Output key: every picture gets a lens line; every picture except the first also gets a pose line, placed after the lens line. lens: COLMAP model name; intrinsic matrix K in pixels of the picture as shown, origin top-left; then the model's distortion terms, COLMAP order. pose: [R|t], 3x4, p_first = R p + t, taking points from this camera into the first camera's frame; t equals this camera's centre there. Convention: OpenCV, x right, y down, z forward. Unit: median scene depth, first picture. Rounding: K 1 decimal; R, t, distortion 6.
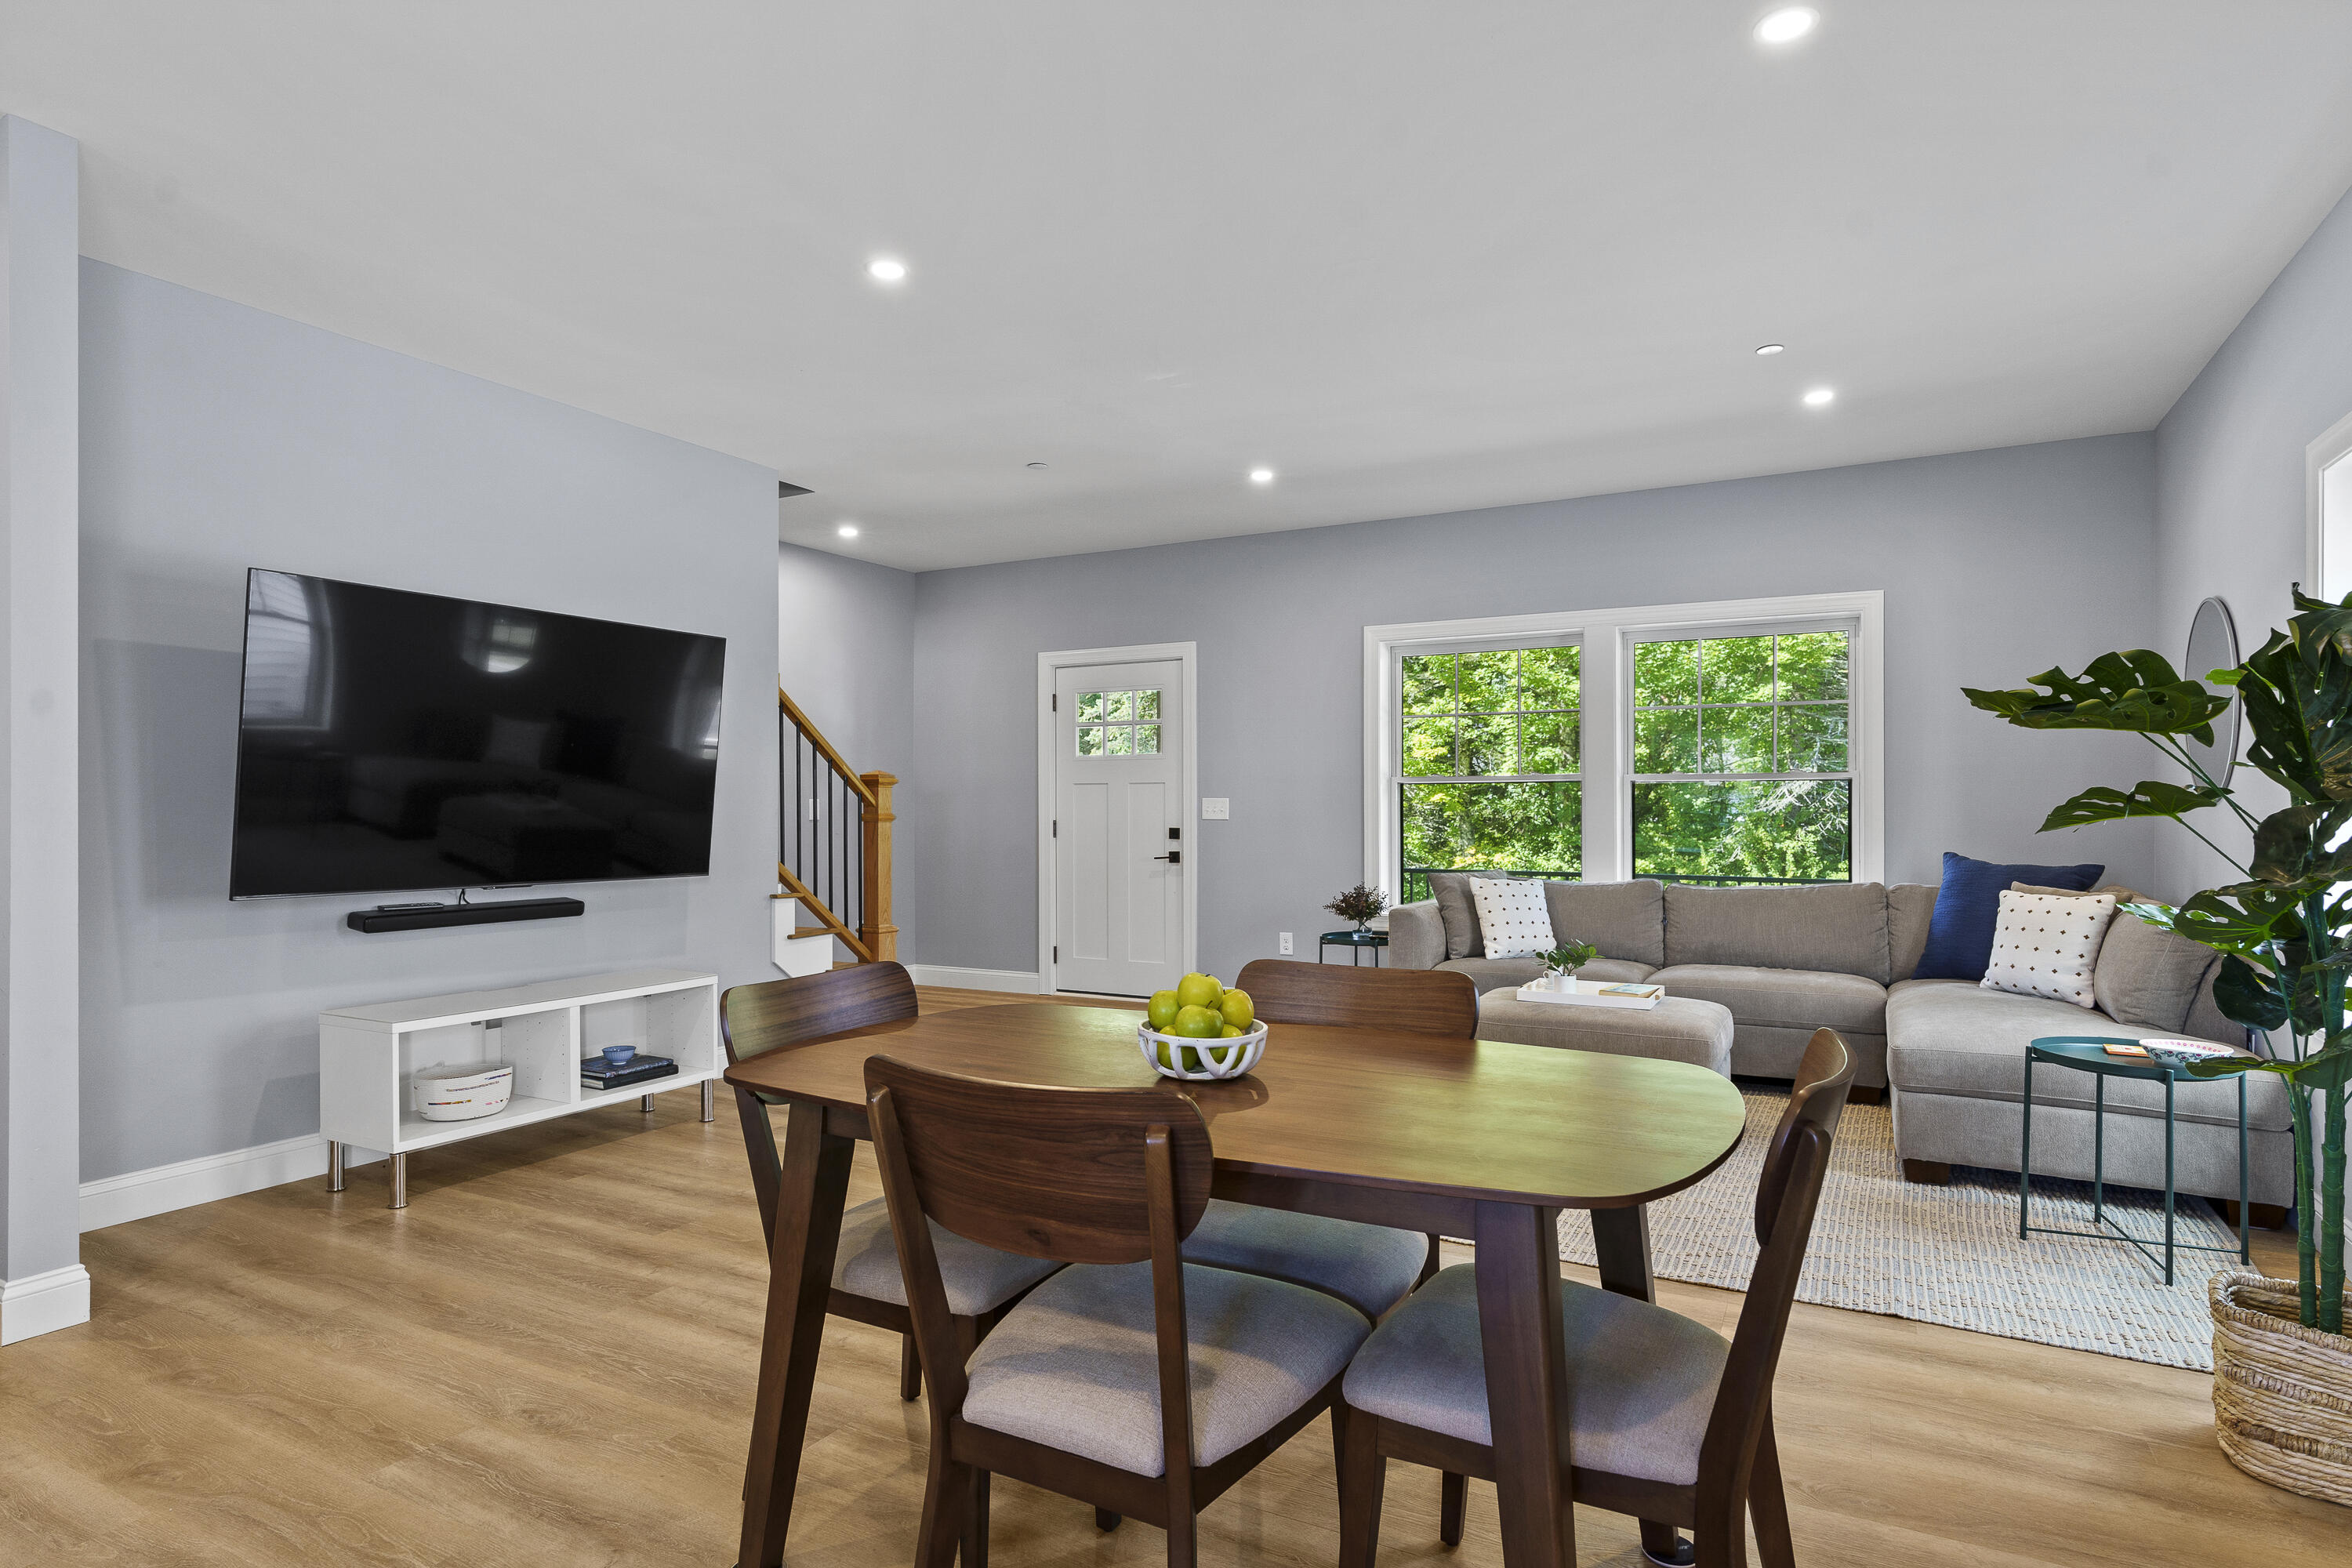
lens RADIAL K [[1262.9, 0, 1179.0], [0, 1262.9, 807.0], [0, 0, 1]] dist [-0.006341, 0.004086]
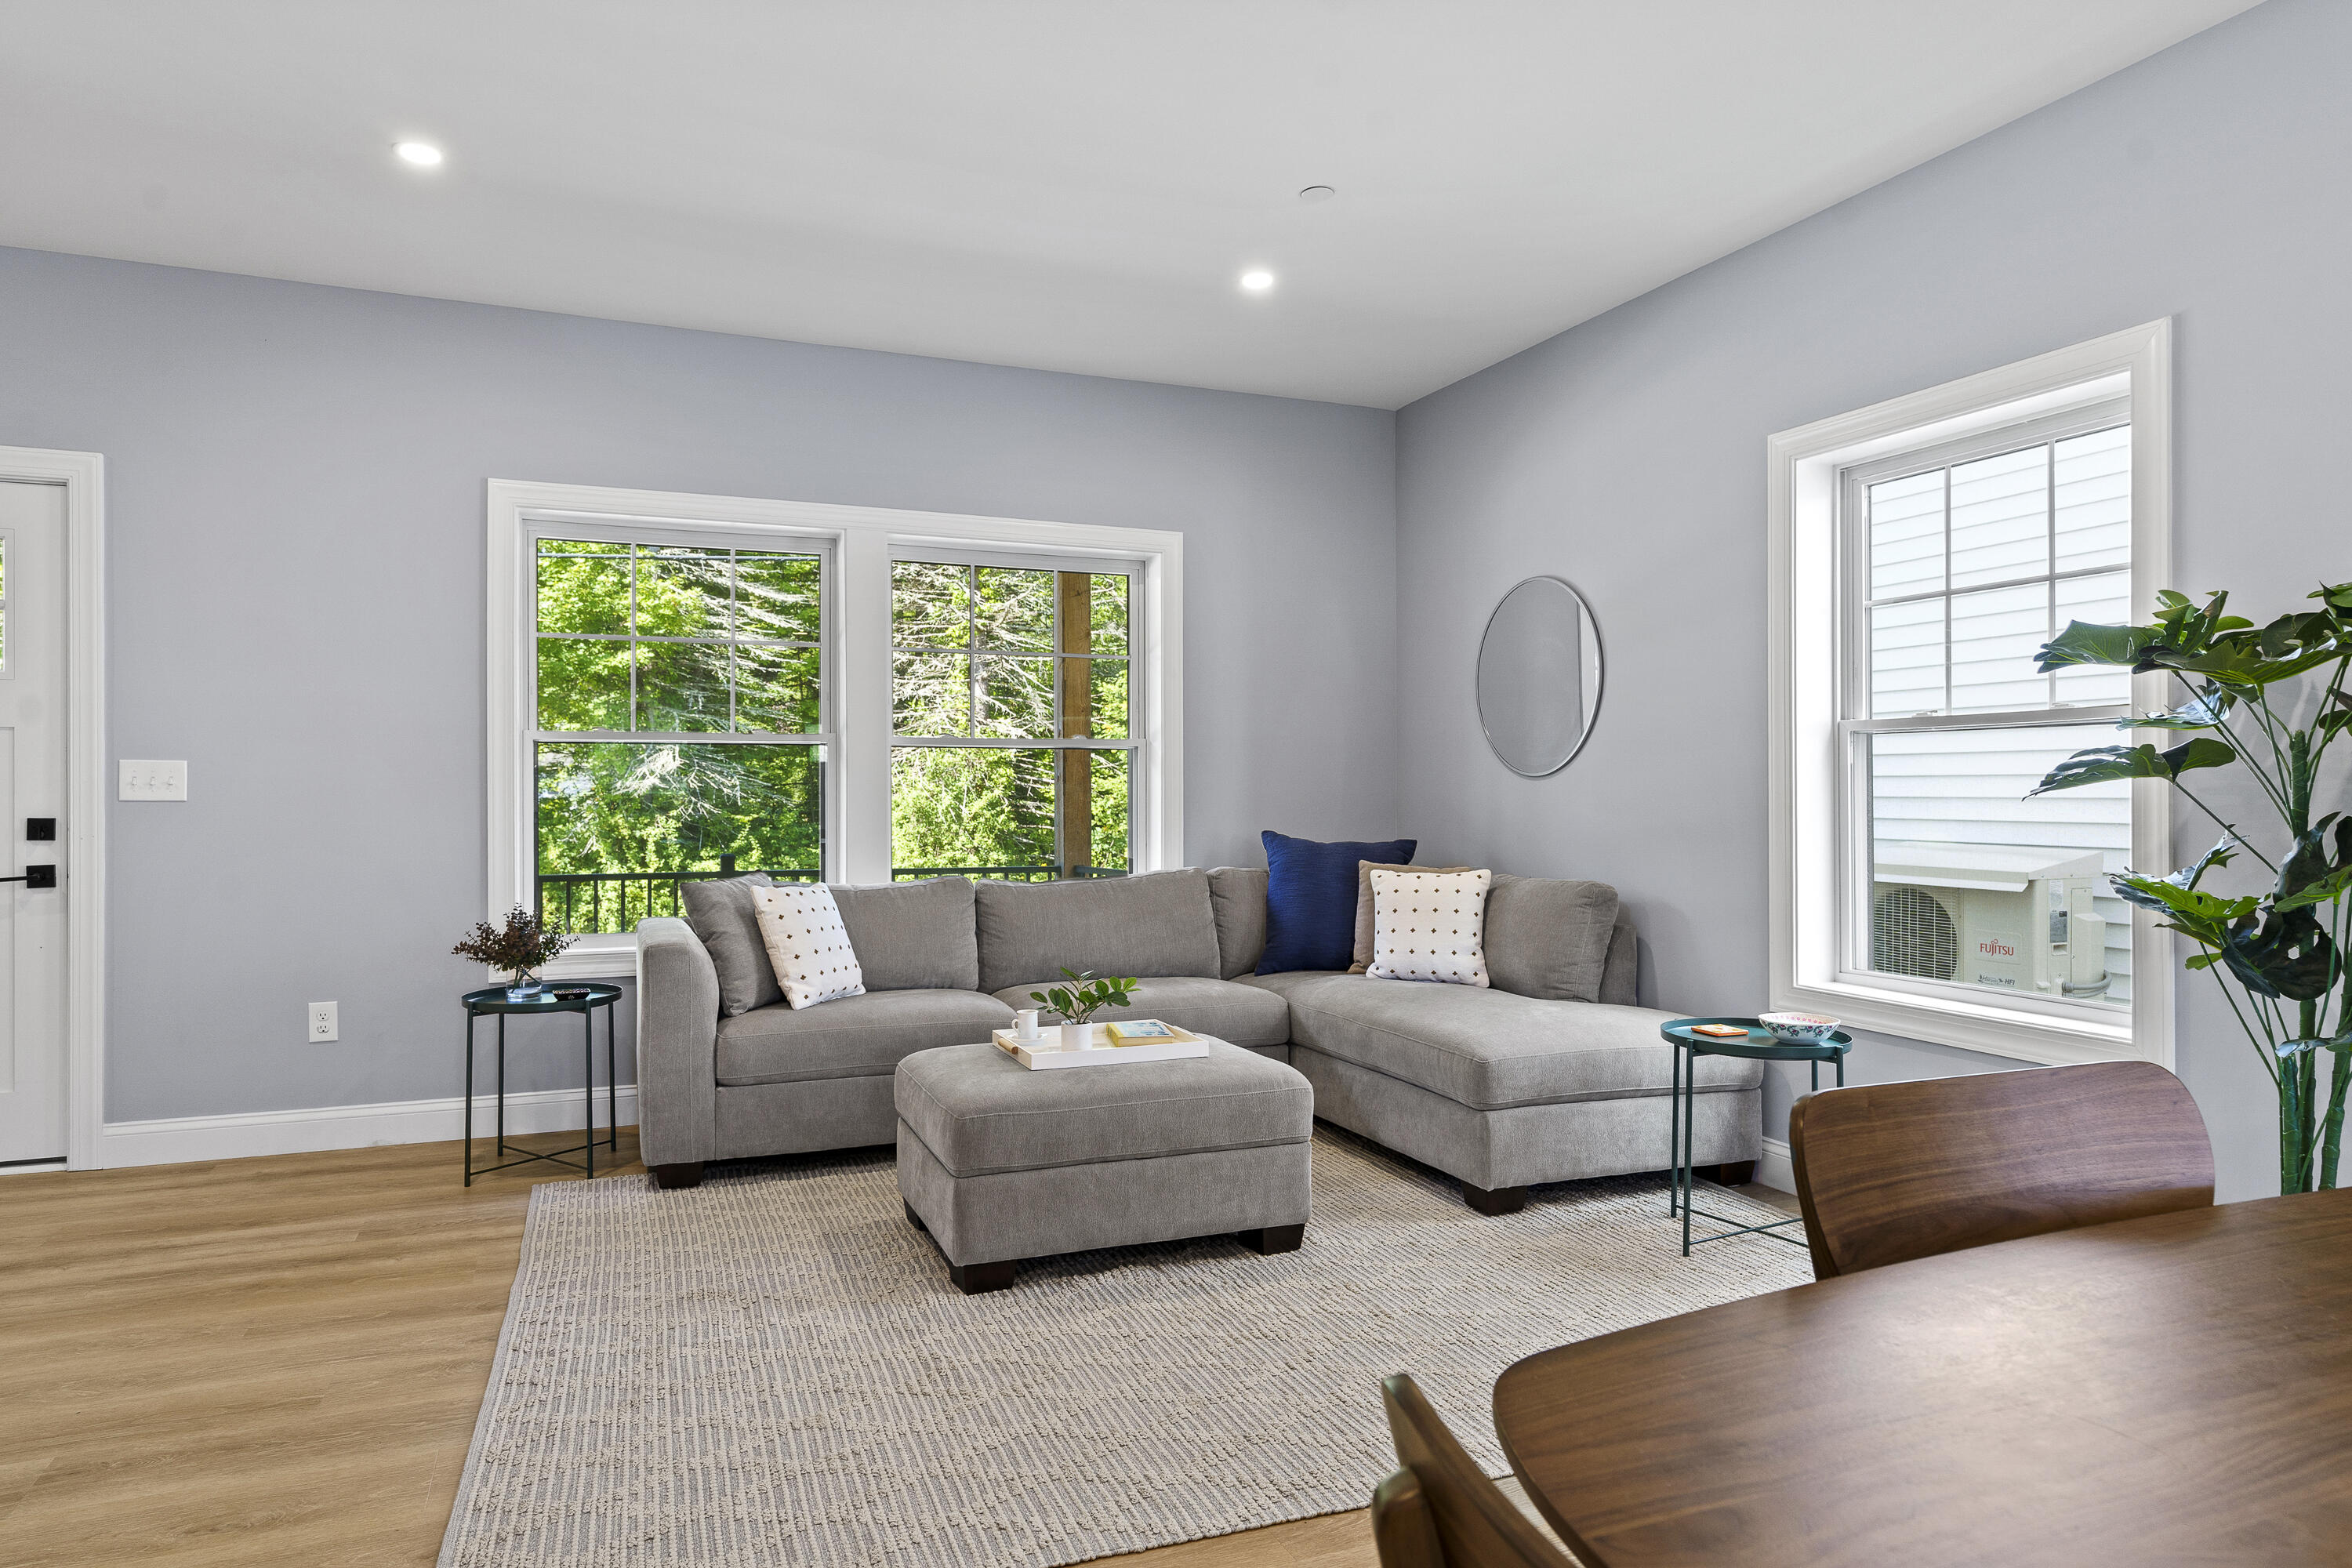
lens RADIAL K [[1405.5, 0, 1170.5], [0, 1405.5, 786.1], [0, 0, 1]] dist [-0.004095, 0.001147]
pose [[0.628850, 0.004065, 0.777516, -0.199396], [-0.000670, 0.999989, -0.004686, 0.007949], [-0.777527, 0.002426, 0.628845, 0.387101]]
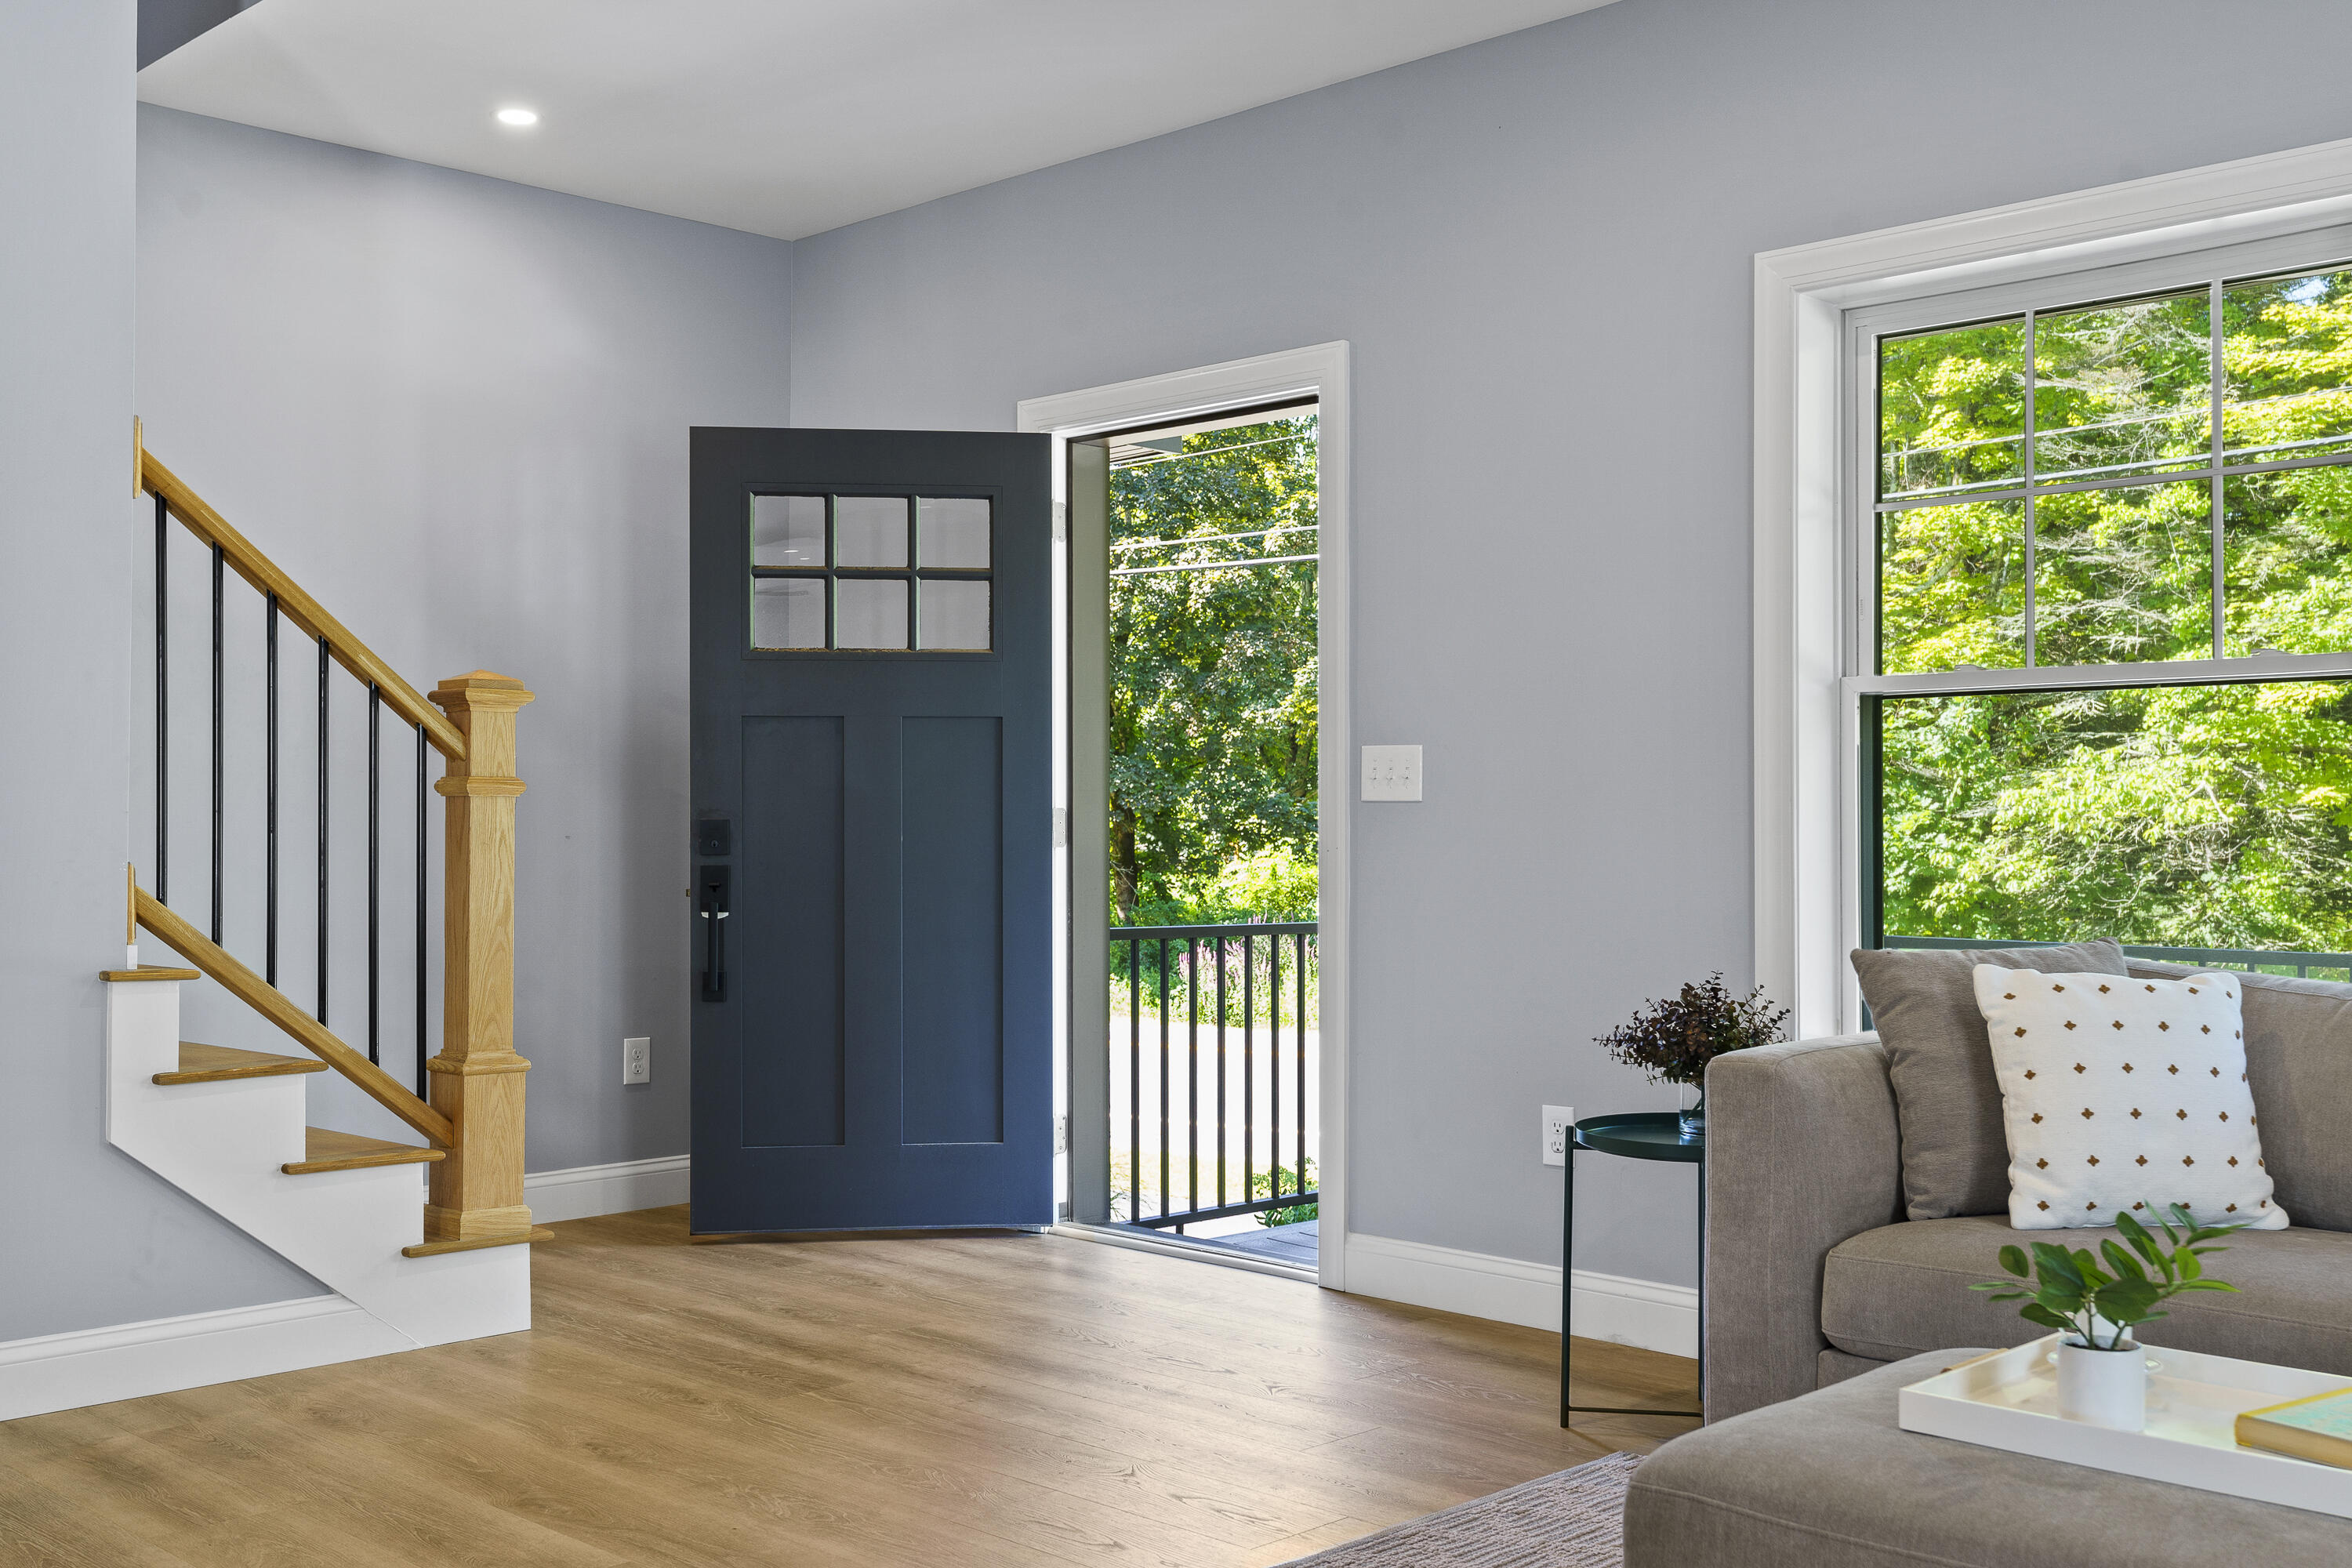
lens RADIAL K [[2331.1, 0, 1177.0], [0, 2331.1, 794.1], [0, 0, 1]] dist [0.011633, 0.000000]
pose [[0.960894, 0.000670, -0.276917, 0.203805], [-0.004285, 0.999913, -0.012451, 0.021381], [0.276885, 0.013151, 0.960813, 0.384468]]
